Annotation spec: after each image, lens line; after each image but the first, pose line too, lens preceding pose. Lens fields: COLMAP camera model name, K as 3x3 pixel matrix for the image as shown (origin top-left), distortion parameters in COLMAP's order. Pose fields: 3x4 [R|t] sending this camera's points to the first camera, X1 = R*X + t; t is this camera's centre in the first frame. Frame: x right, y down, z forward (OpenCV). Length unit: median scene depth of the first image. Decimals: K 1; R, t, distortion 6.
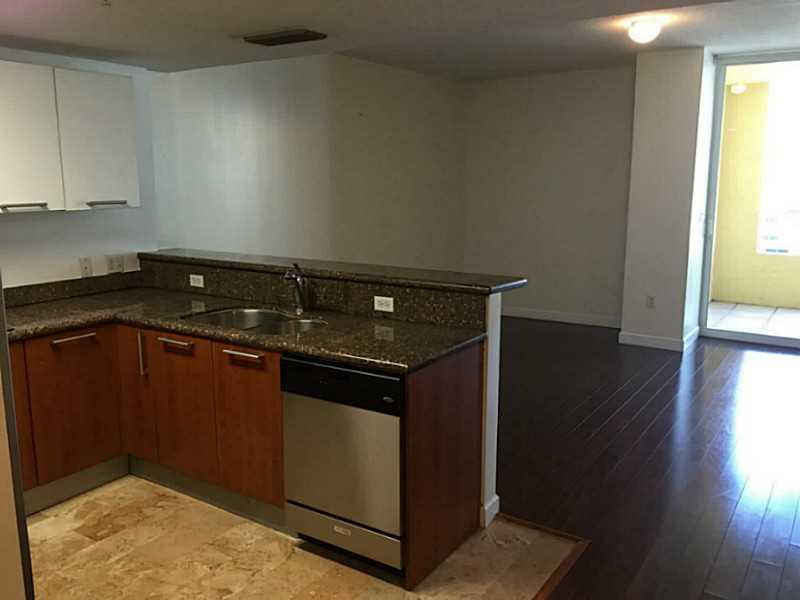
lens RADIAL K [[696.3, 0, 400.0], [0, 696.3, 300.0], [0, 0, 1]] dist [0.100120, -0.128593]
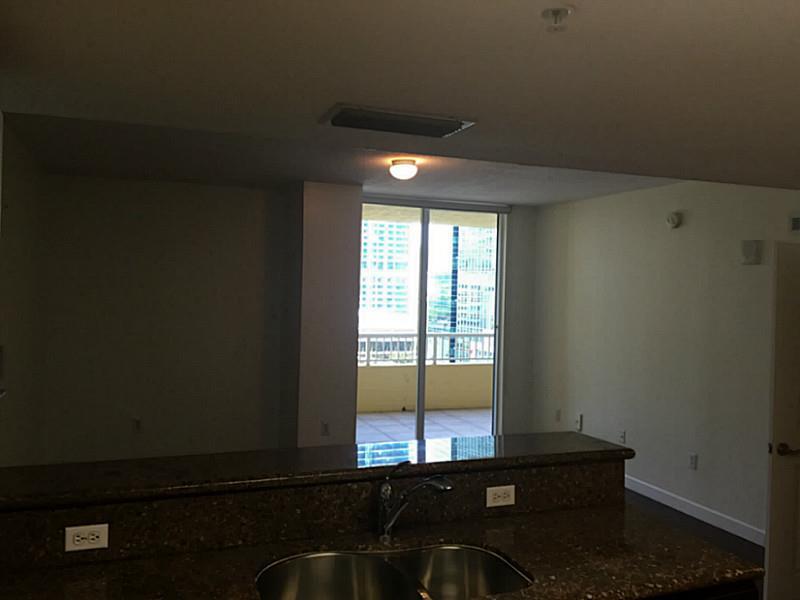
lens RADIAL K [[696.3, 0, 400.0], [0, 696.3, 300.0], [0, 0, 1]] dist [0.100120, -0.128593]
pose [[0.591262, -0.006669, 0.806452, -0.685938], [0.124300, 0.988771, -0.082956, -0.151481], [-0.796843, 0.149291, 0.585451, 0.610554]]
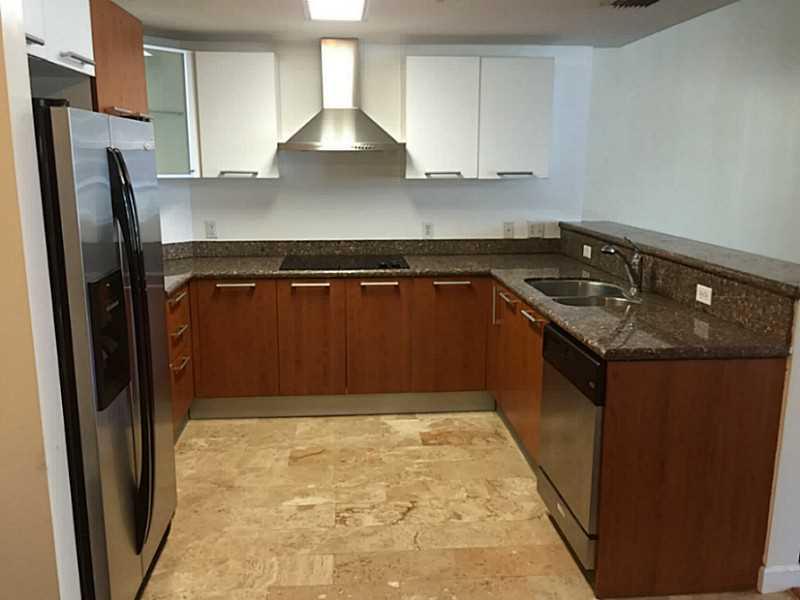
lens RADIAL K [[696.3, 0, 400.0], [0, 696.3, 300.0], [0, 0, 1]] dist [0.100120, -0.128593]
pose [[0.629513, 0.160321, -0.760270, 0.398586], [-0.143226, 0.985657, 0.089256, -0.011490], [0.763675, 0.052703, 0.643446, 0.157547]]
